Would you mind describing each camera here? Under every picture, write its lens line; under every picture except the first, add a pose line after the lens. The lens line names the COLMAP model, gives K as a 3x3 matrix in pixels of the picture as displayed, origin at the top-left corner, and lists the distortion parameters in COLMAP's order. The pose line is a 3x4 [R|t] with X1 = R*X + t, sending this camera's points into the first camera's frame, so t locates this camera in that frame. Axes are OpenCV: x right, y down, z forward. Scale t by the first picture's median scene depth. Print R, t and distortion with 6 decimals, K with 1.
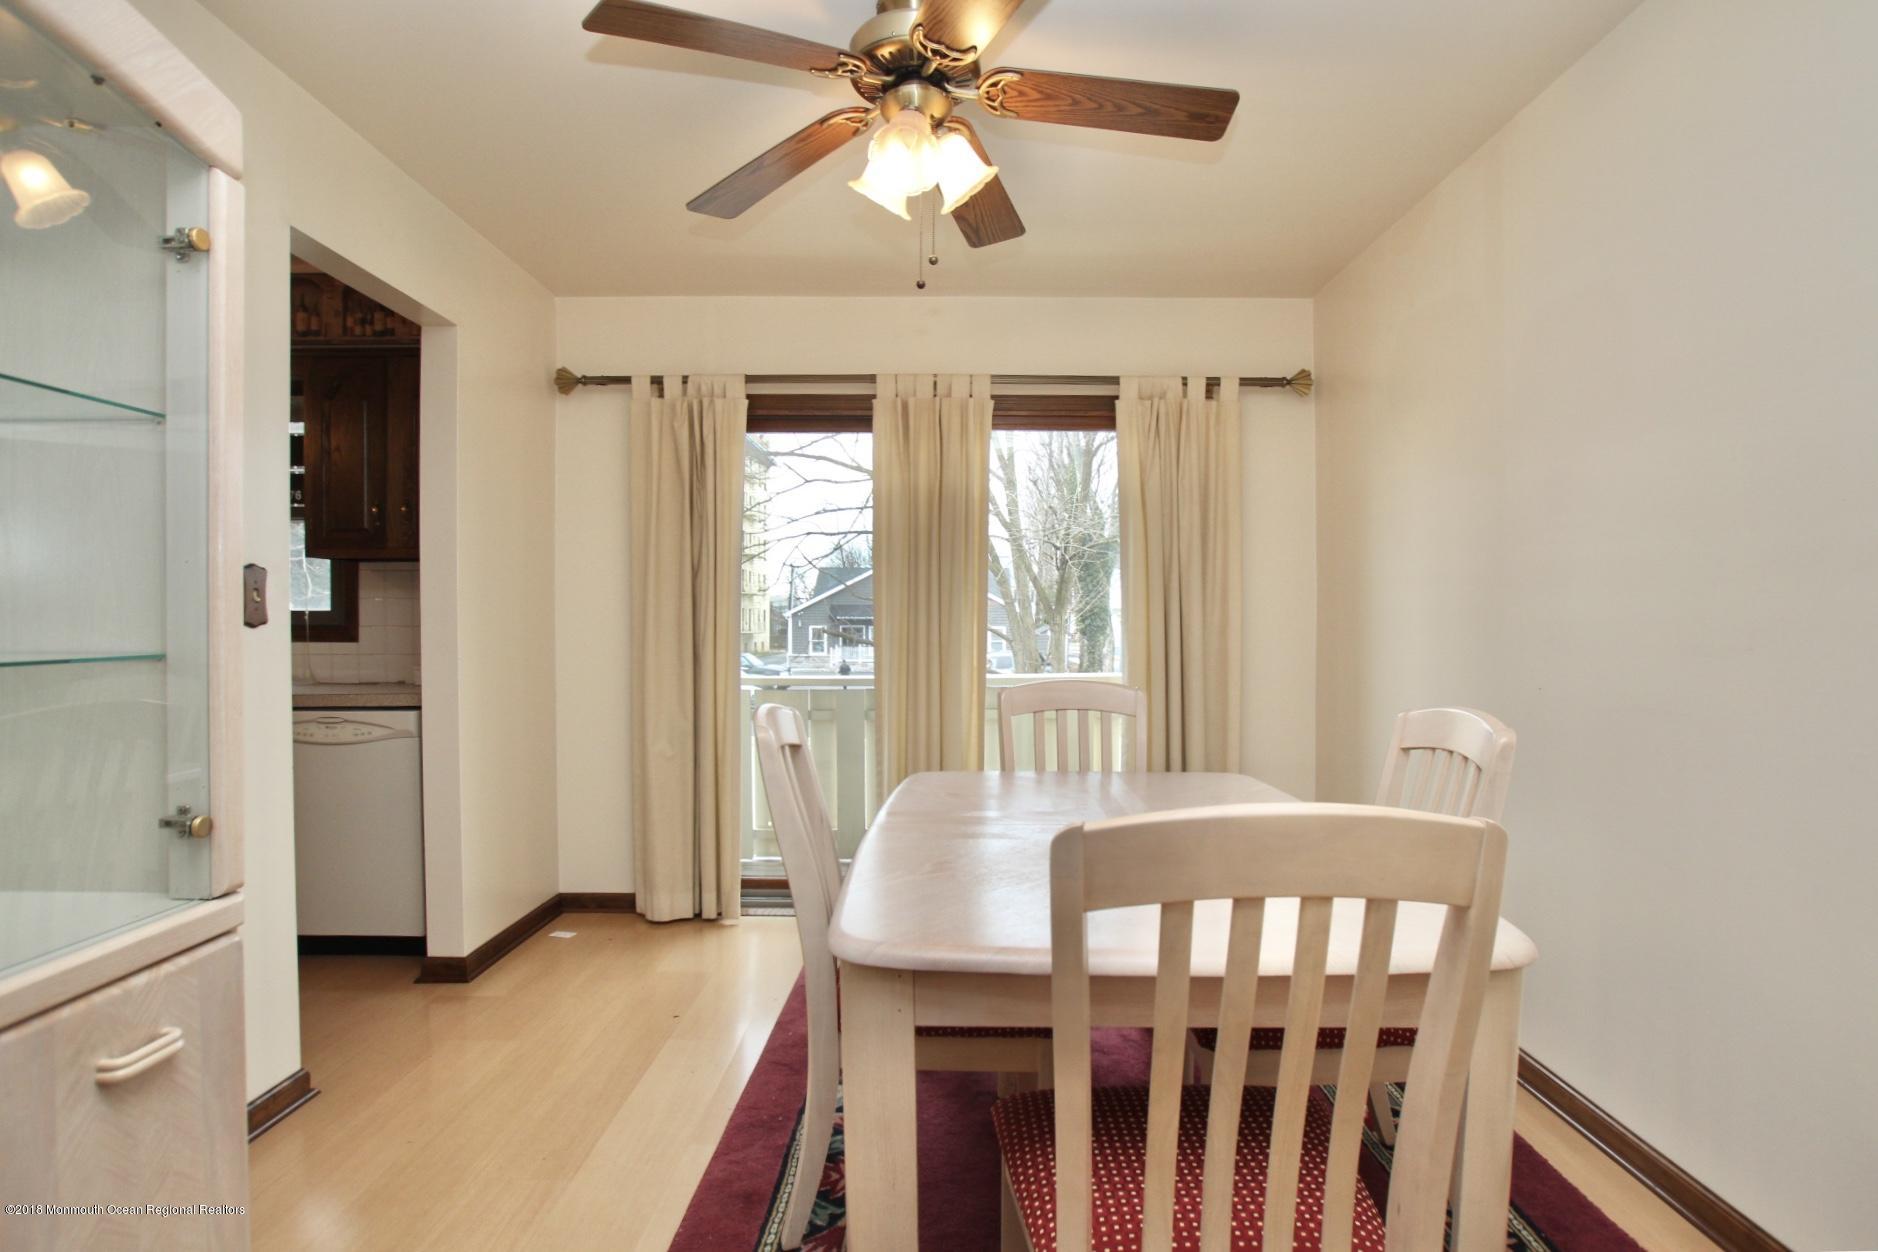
lens RADIAL K [[963.1, 0, 958.3], [0, 963.1, 632.1], [0, 0, 1]] dist [-0.071668, 0.040375]
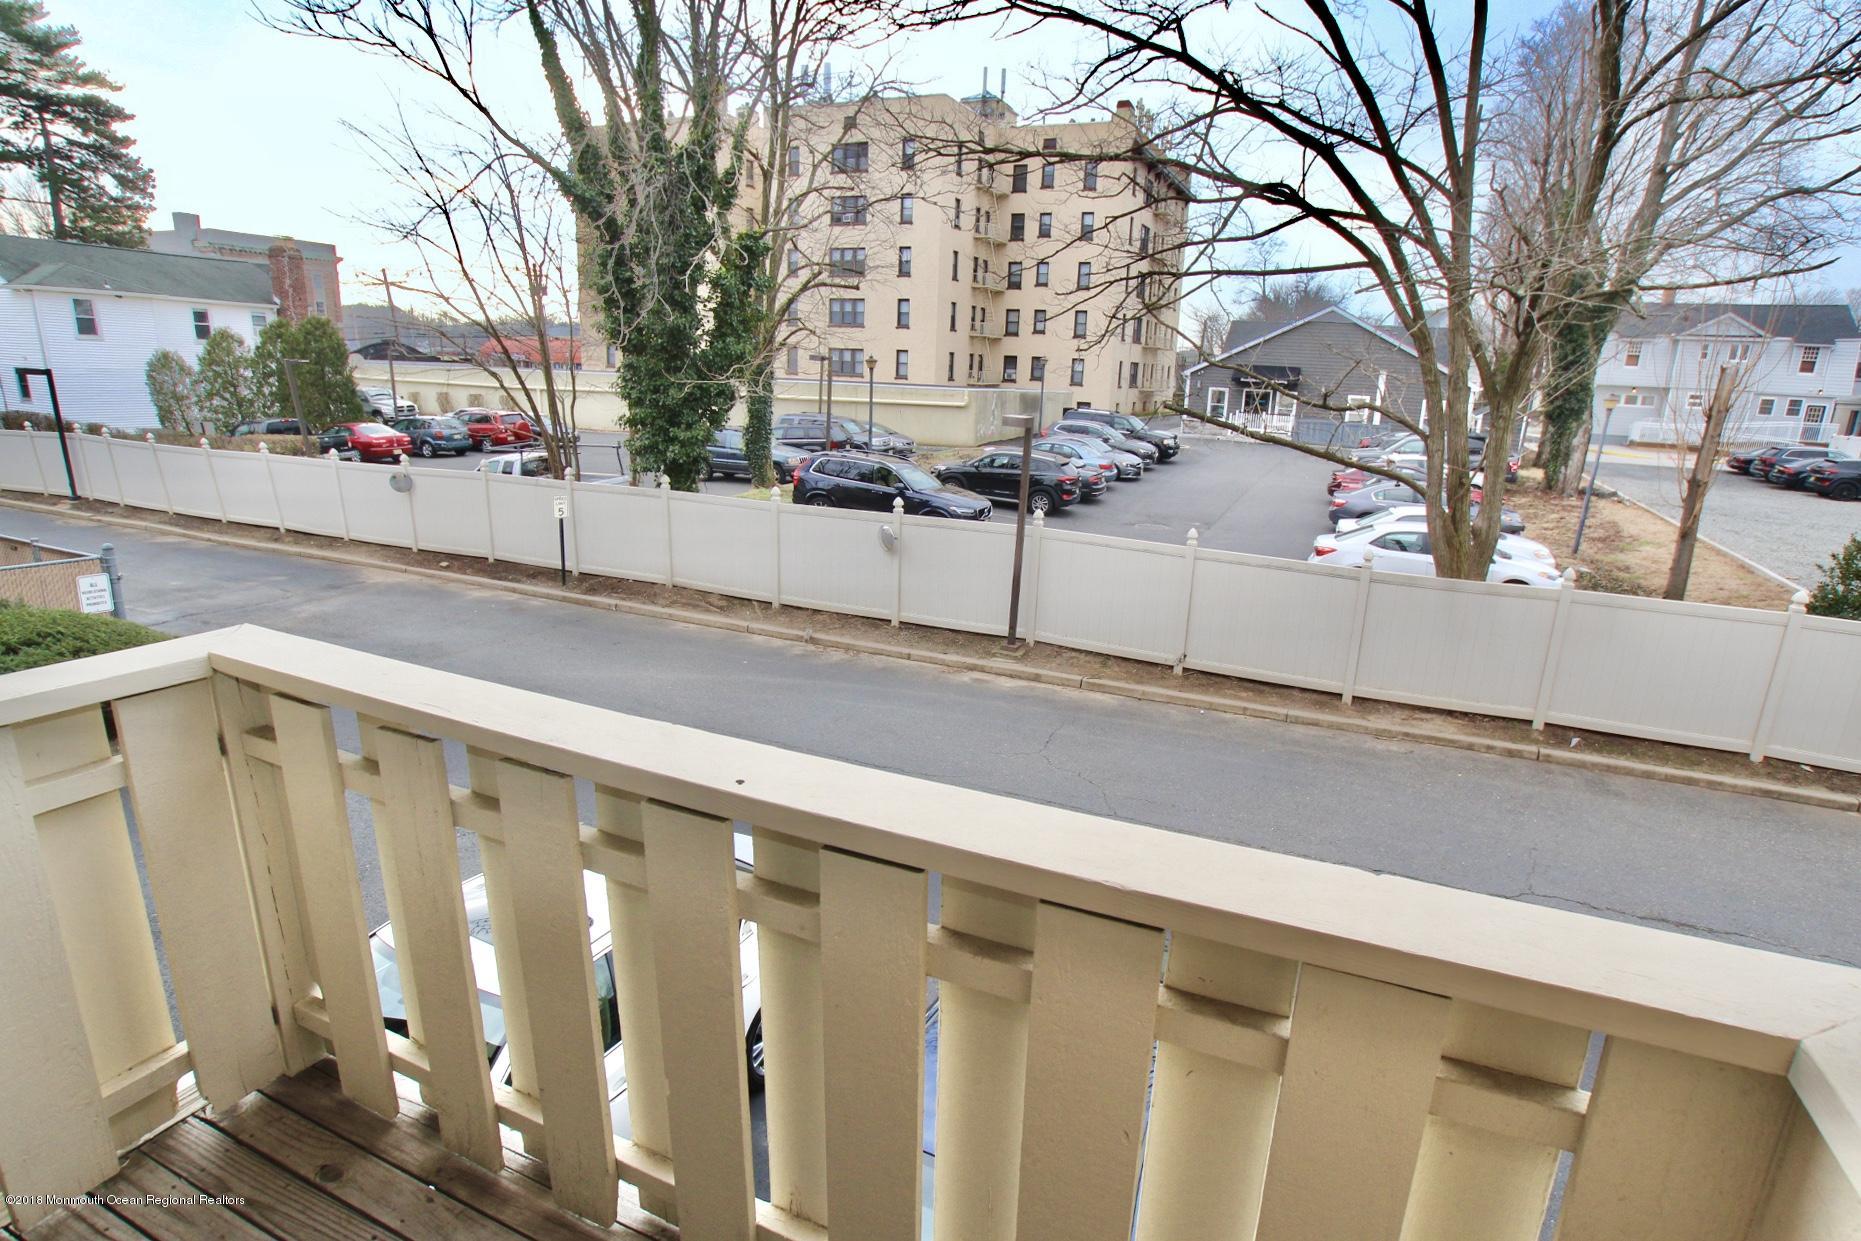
lens RADIAL K [[954.4, 0, 949.6], [0, 954.4, 626.5], [0, 0, 1]] dist [-0.071668, 0.040375]
pose [[0.907288, 0.136112, -0.397872, 0.029137], [-0.034148, 0.966889, 0.252903, -0.018505], [0.419121, -0.215870, 0.881894, 0.218476]]
